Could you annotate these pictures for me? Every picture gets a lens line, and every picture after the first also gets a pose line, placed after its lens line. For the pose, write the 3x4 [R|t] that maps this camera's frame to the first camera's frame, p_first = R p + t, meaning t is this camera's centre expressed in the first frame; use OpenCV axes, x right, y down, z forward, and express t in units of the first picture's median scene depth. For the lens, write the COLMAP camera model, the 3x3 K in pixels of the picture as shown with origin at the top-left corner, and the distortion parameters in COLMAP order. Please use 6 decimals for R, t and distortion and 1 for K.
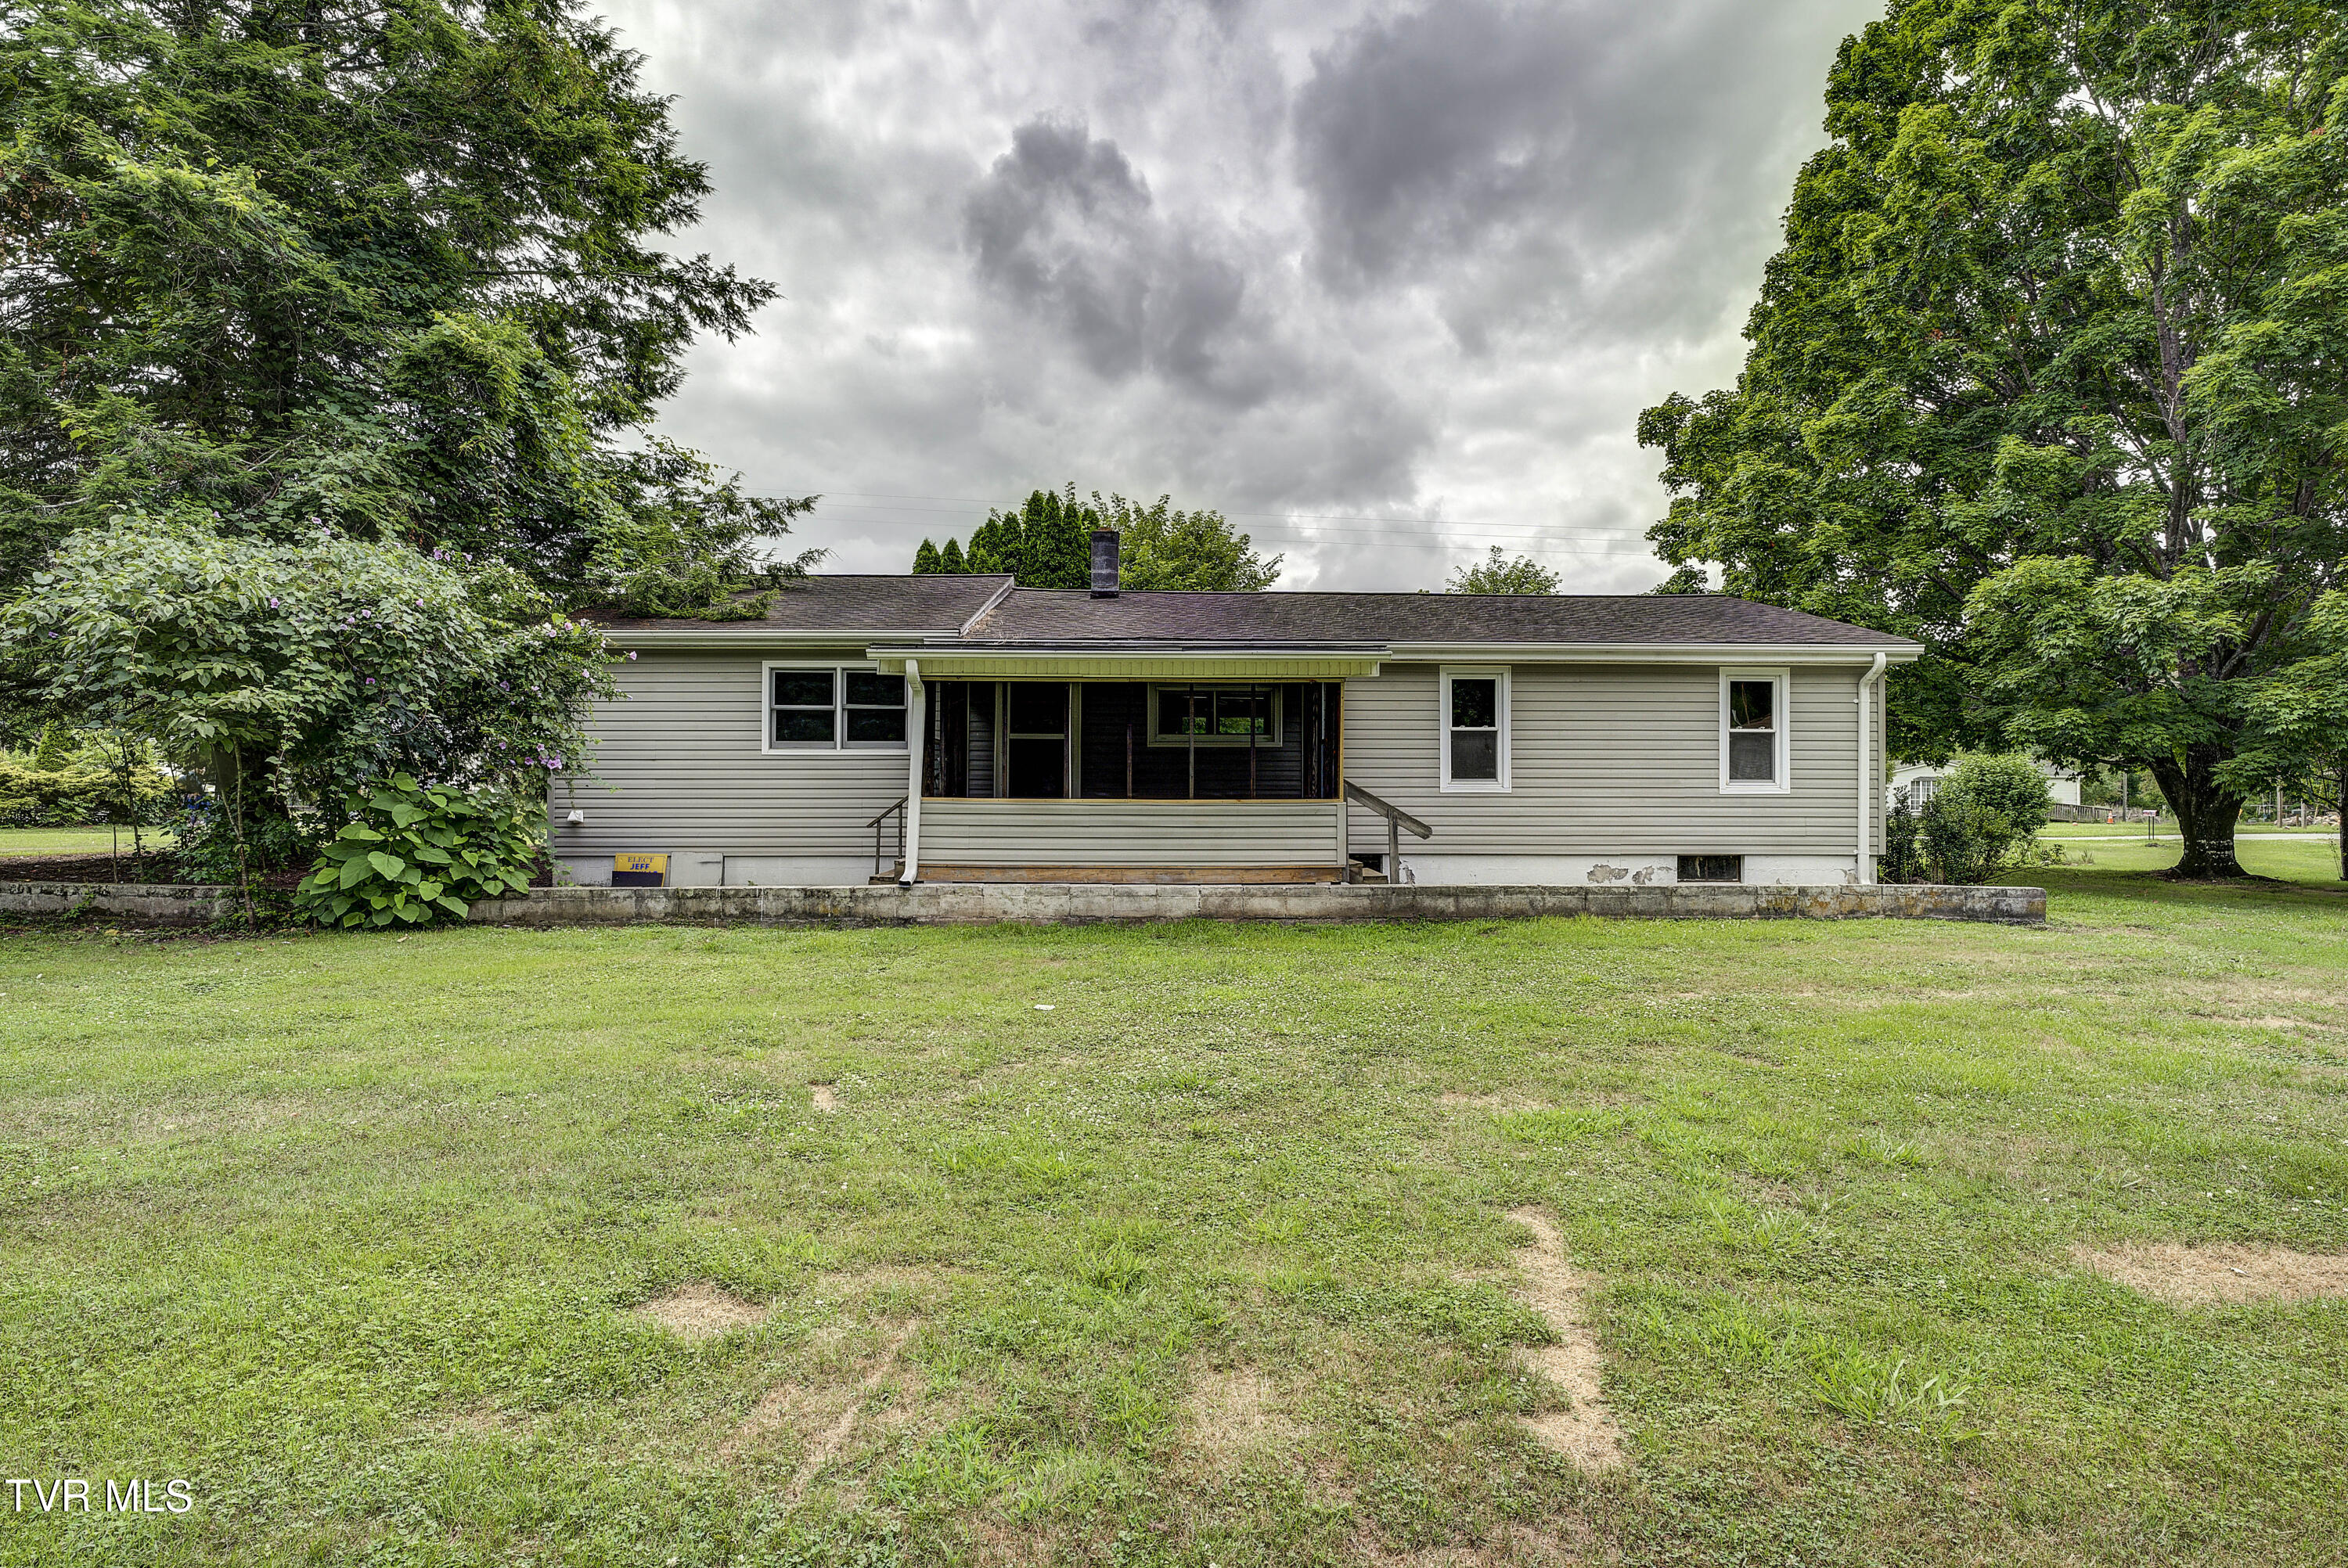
lens RADIAL K [[1116.8, 0, 1166.6], [0, 1116.8, 795.6], [0, 0, 1]] dist [-0.017000, -0.000069]
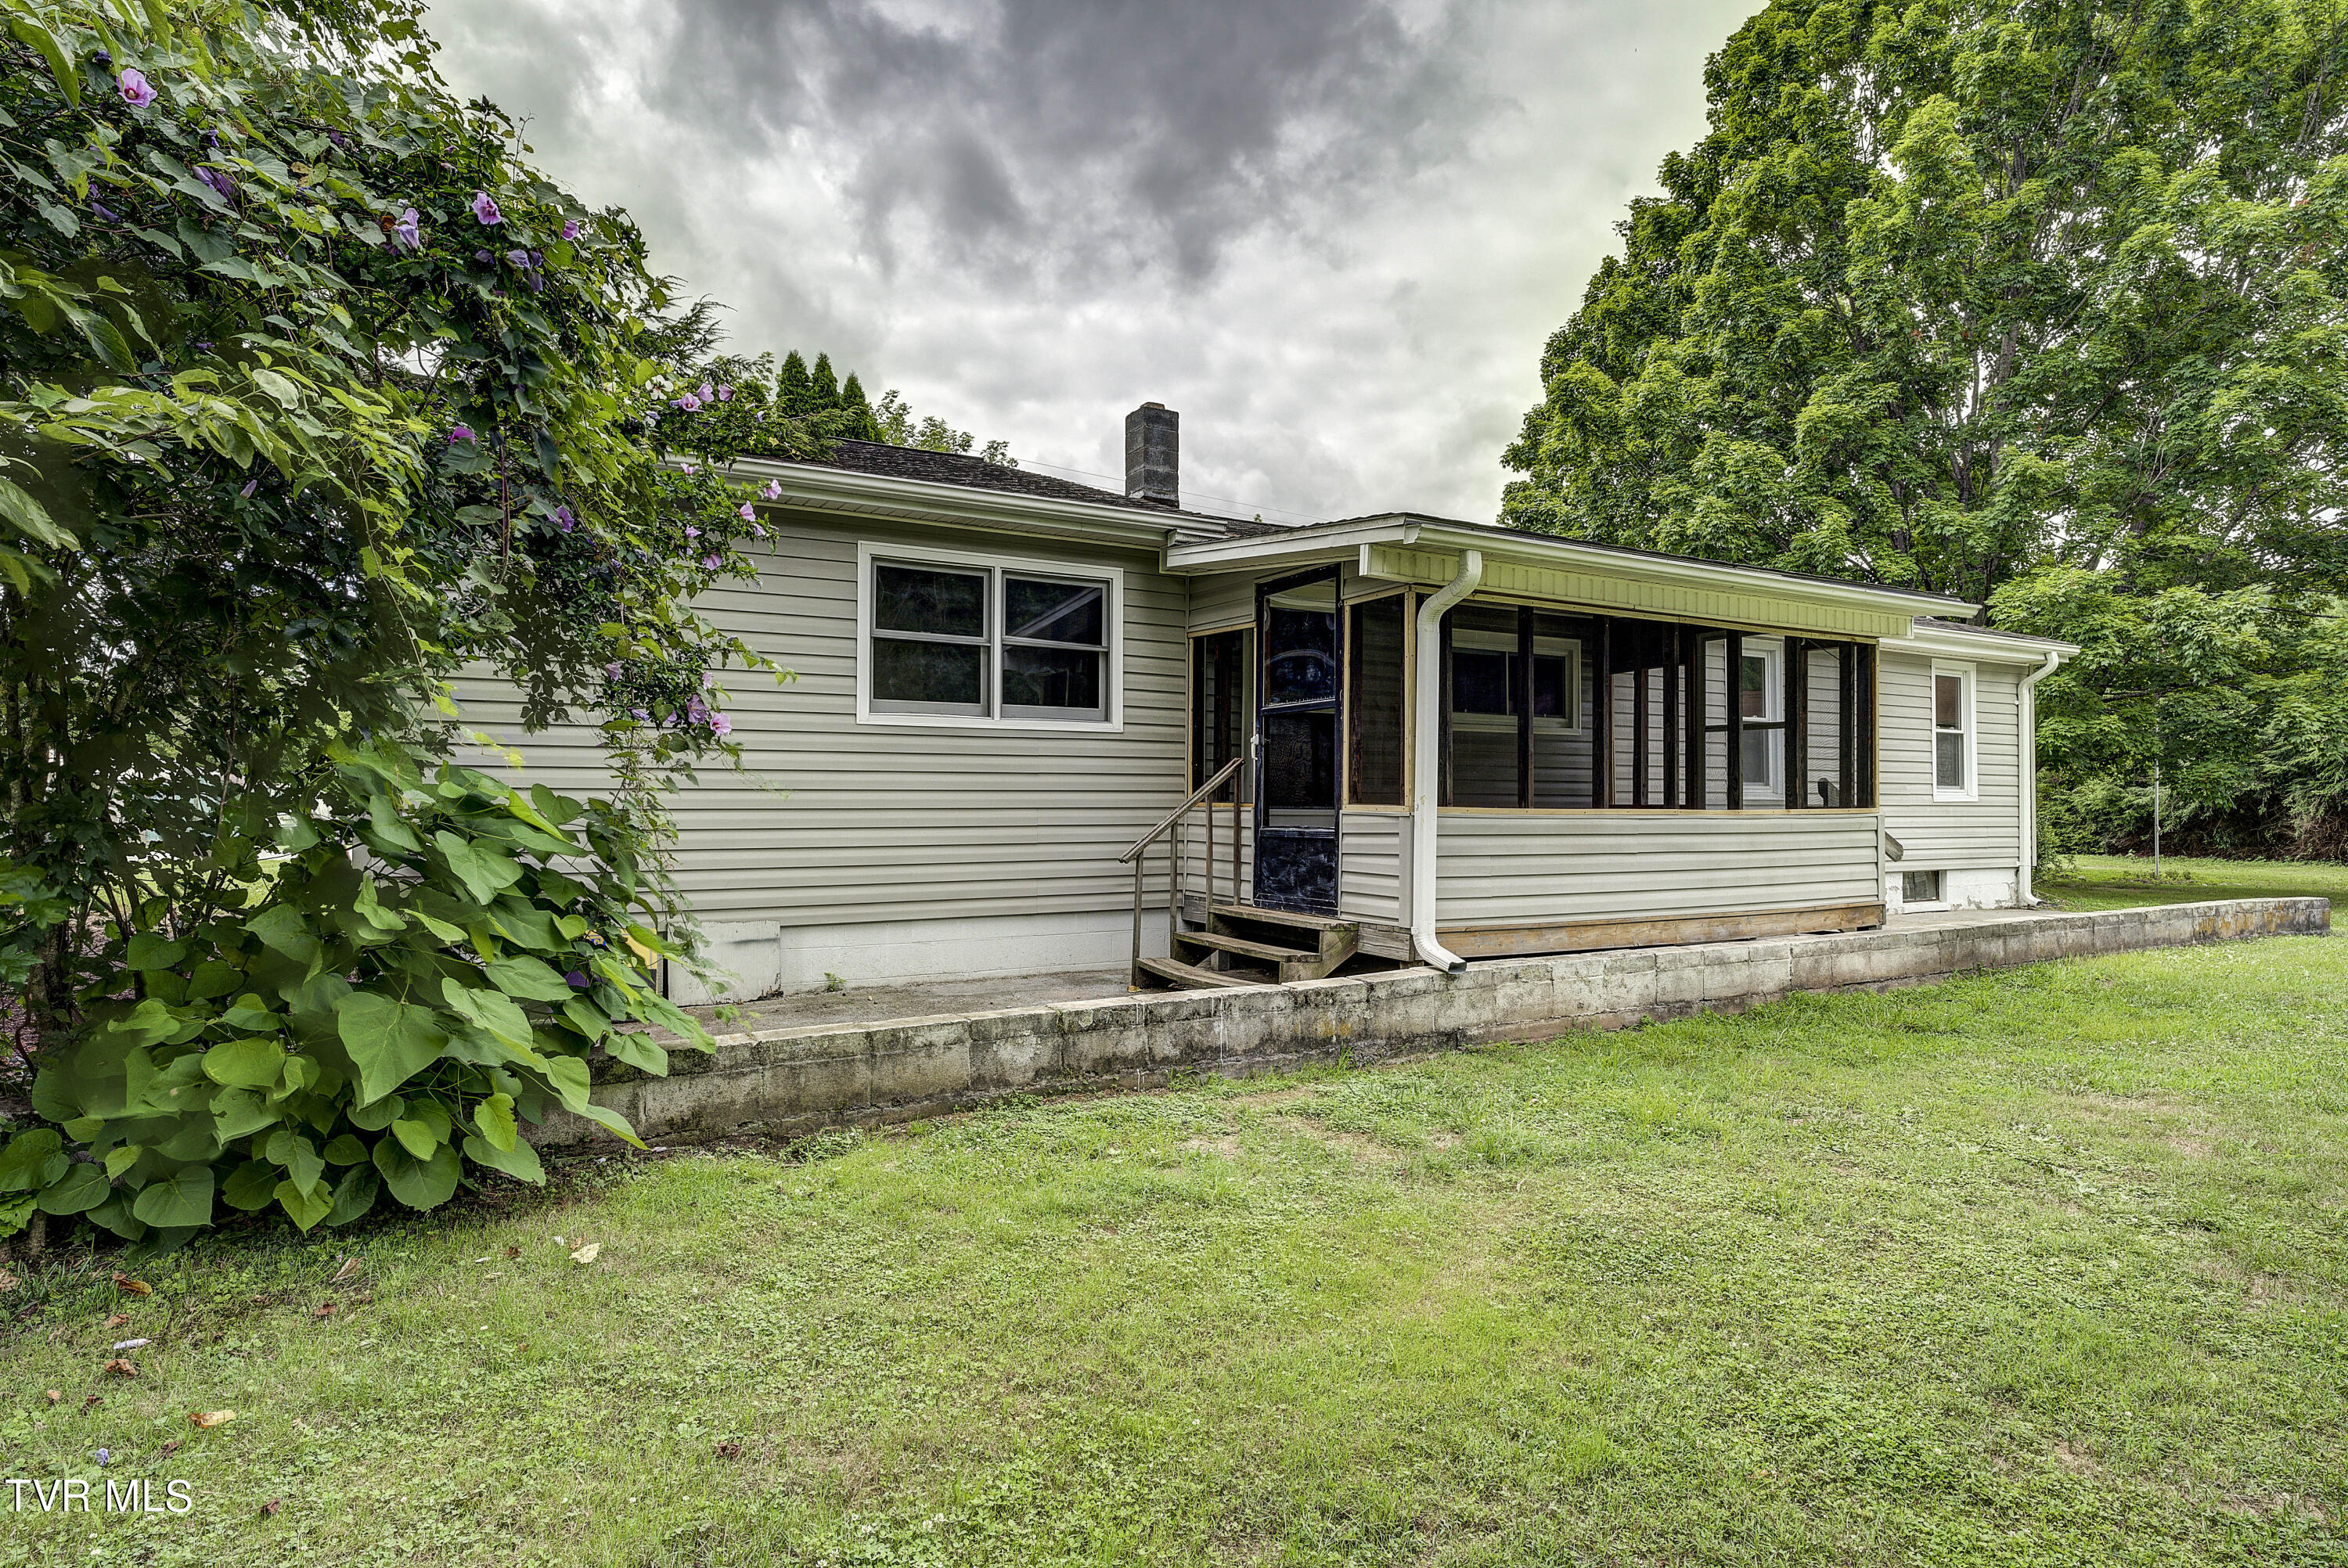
lens RADIAL K [[1245.5, 0, 1165.6], [0, 1245.5, 786.4], [0, 0, 1]] dist [-0.001324, 0.000310]
pose [[0.873553, 0.006442, 0.486687, -0.522343], [-0.000332, 0.999920, -0.012639, -0.000861], [-0.486729, 0.010880, 0.873485, 0.436043]]
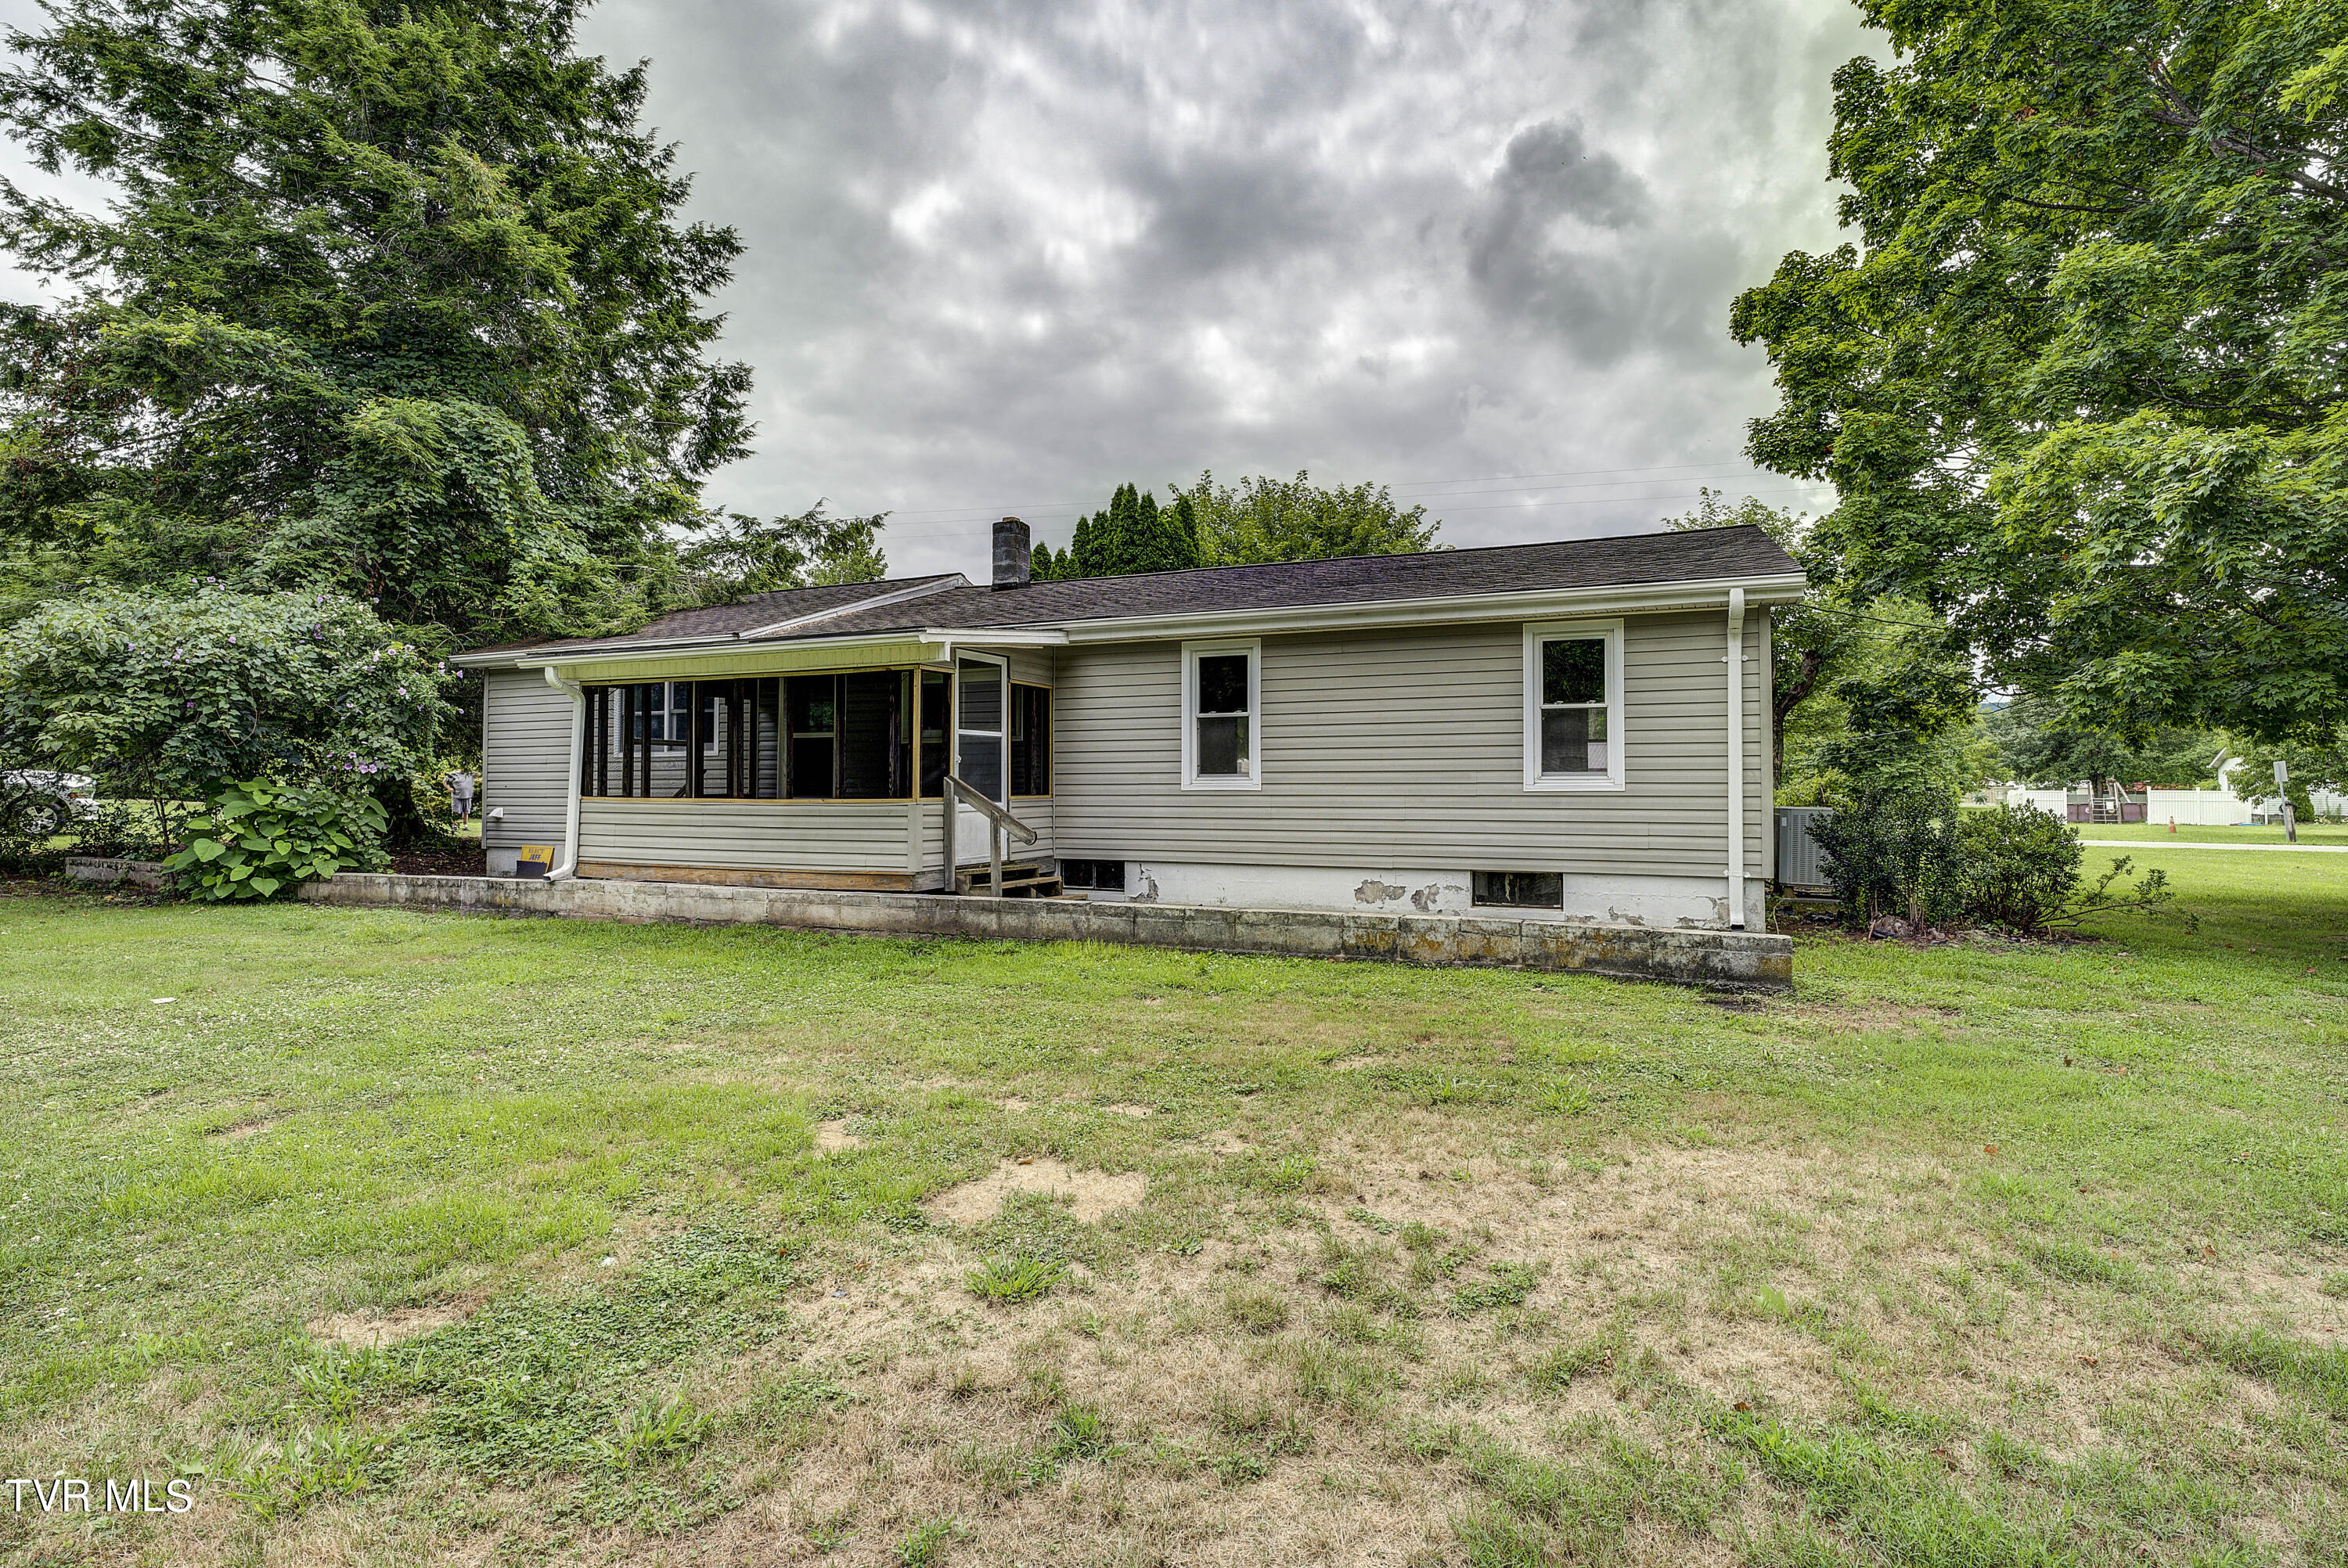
lens RADIAL K [[1116.8, 0, 1173.8], [0, 1116.8, 774.2], [0, 0, 1]] dist [-0.017000, -0.000069]
pose [[0.918873, -0.008619, -0.394459, 0.582451], [0.002133, 0.999855, -0.016877, -0.000837], [0.394548, 0.014667, 0.918758, 0.214531]]
